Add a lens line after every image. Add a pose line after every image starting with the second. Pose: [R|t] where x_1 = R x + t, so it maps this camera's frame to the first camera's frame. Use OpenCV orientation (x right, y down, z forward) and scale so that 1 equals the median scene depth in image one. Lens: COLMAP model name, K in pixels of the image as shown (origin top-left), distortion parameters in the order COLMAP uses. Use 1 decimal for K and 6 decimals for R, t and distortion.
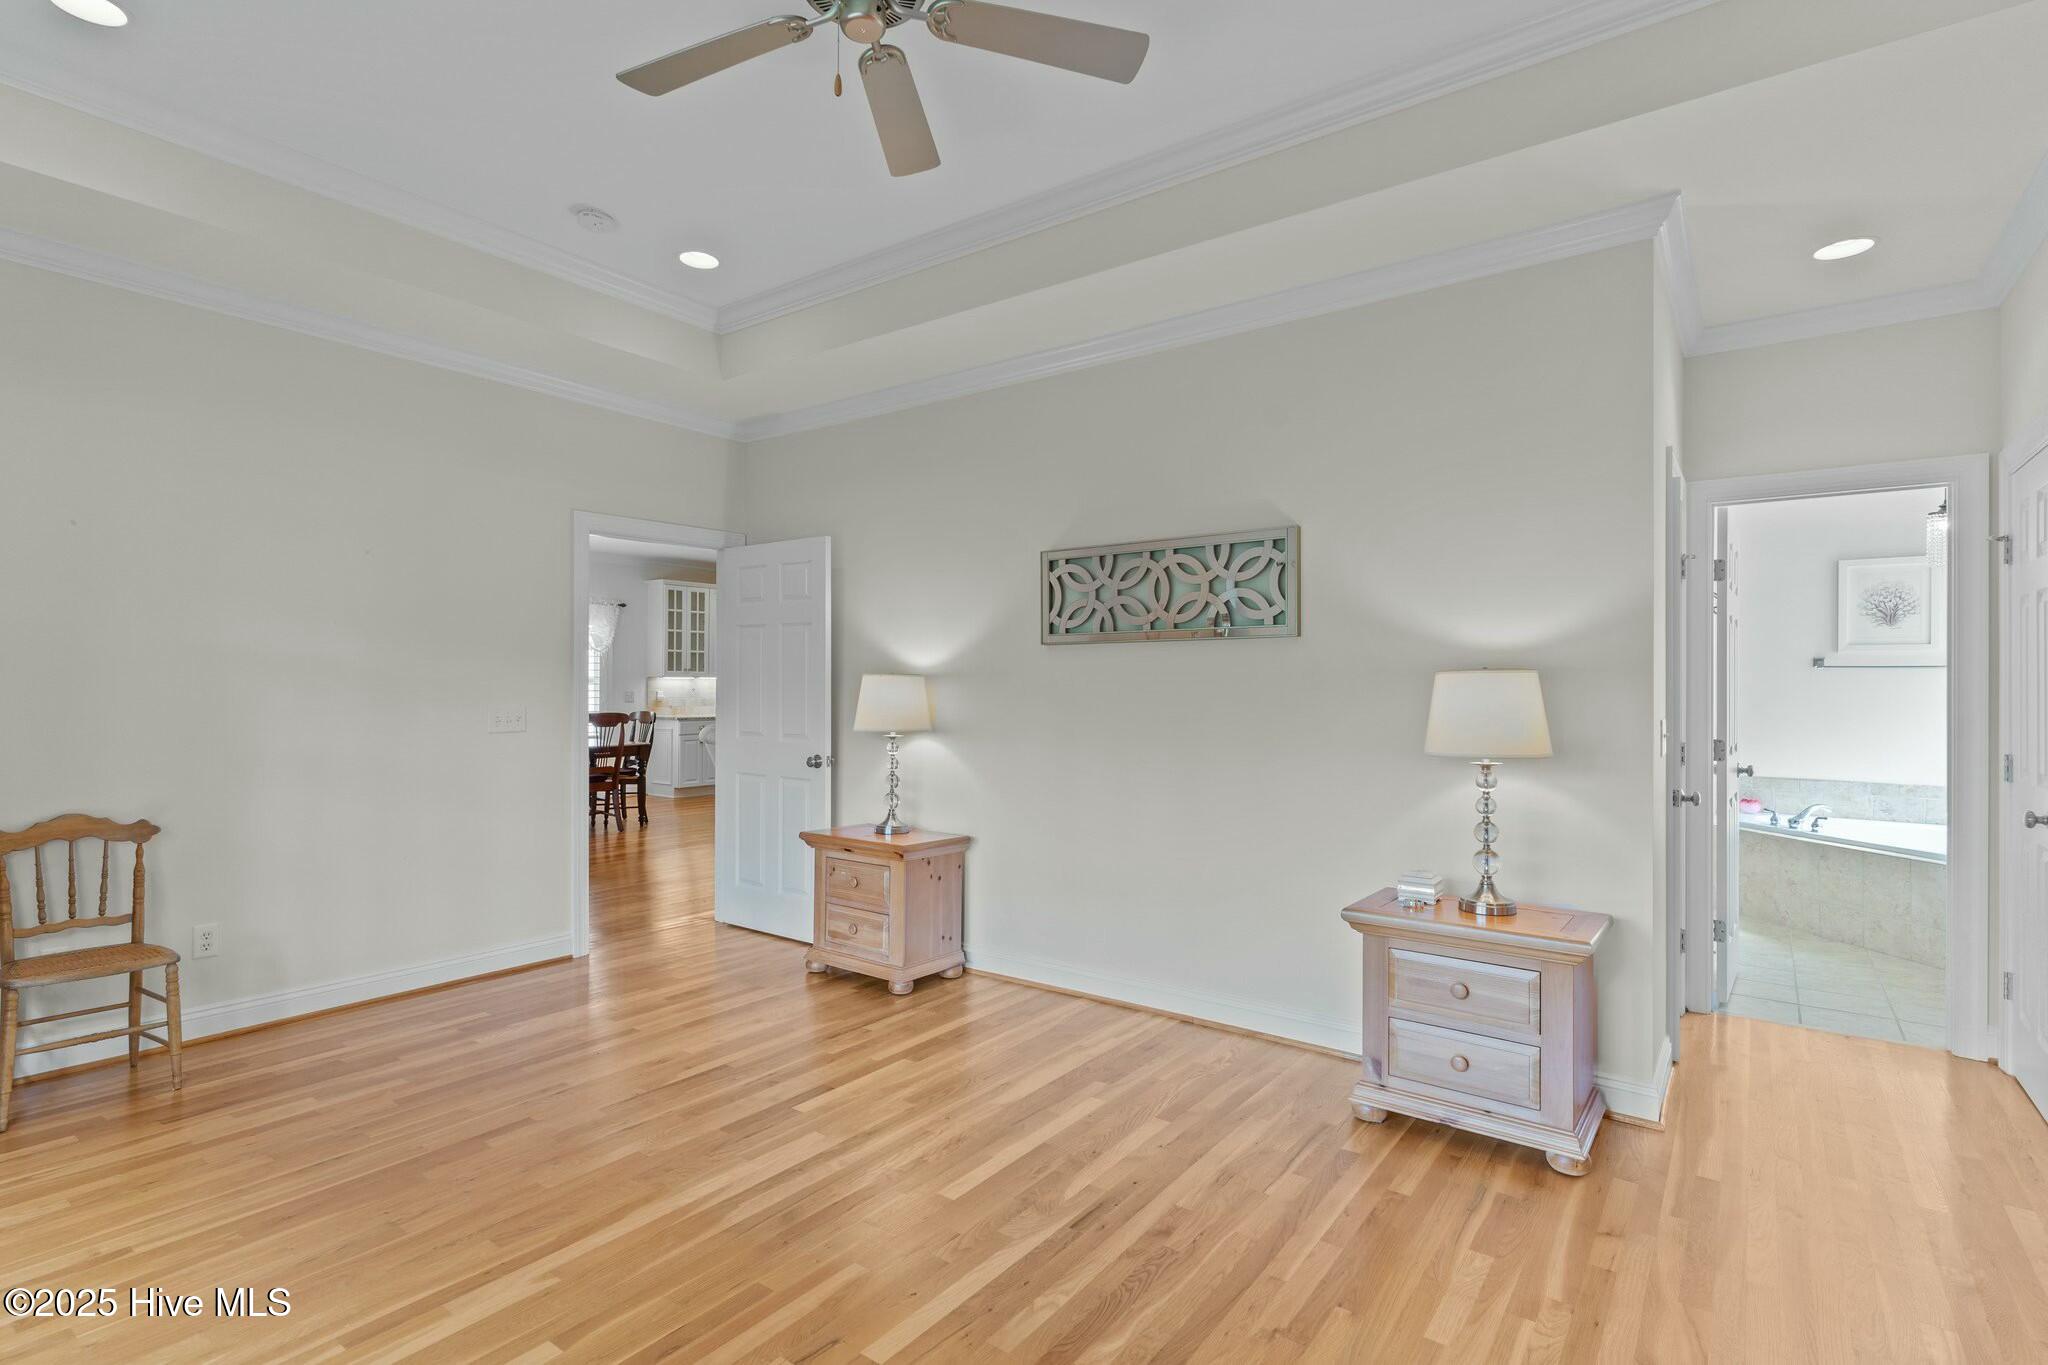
lens RADIAL K [[963.2, 0, 1021.7], [0, 963.2, 683.2], [0, 0, 1]] dist [-0.000812, -0.000089]
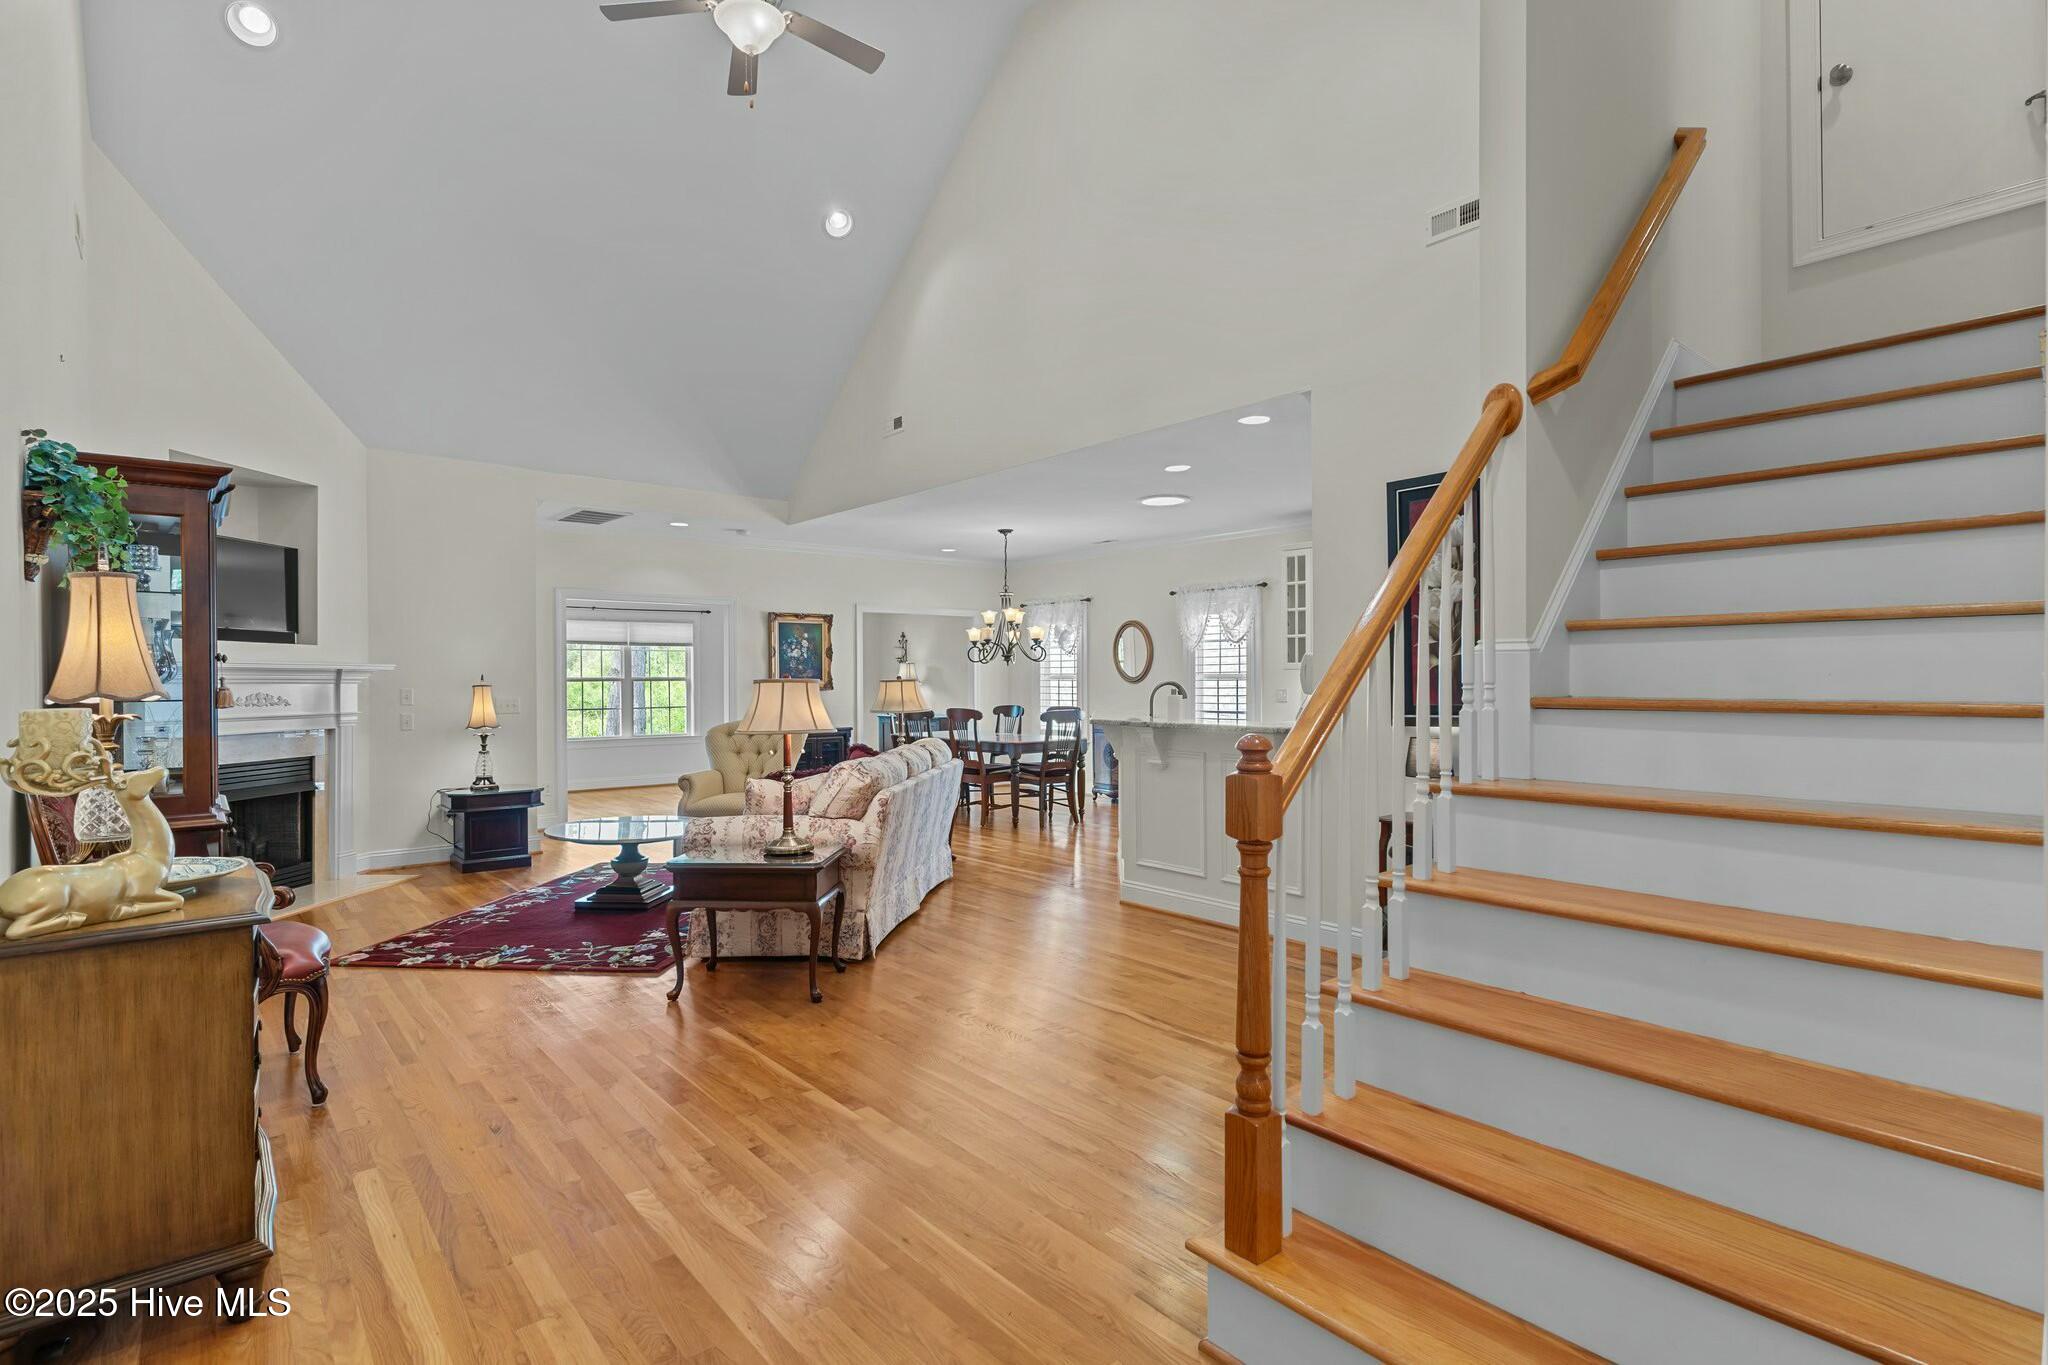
lens RADIAL K [[963.2, 0, 1023.8], [0, 963.2, 683.8], [0, 0, 1]] dist [-0.000812, -0.000089]
pose [[-0.209133, 0.006768, -0.977864, 0.449261], [0.013490, 0.999901, 0.004035, -0.000533], [0.977794, -0.012347, -0.209204, 0.950709]]
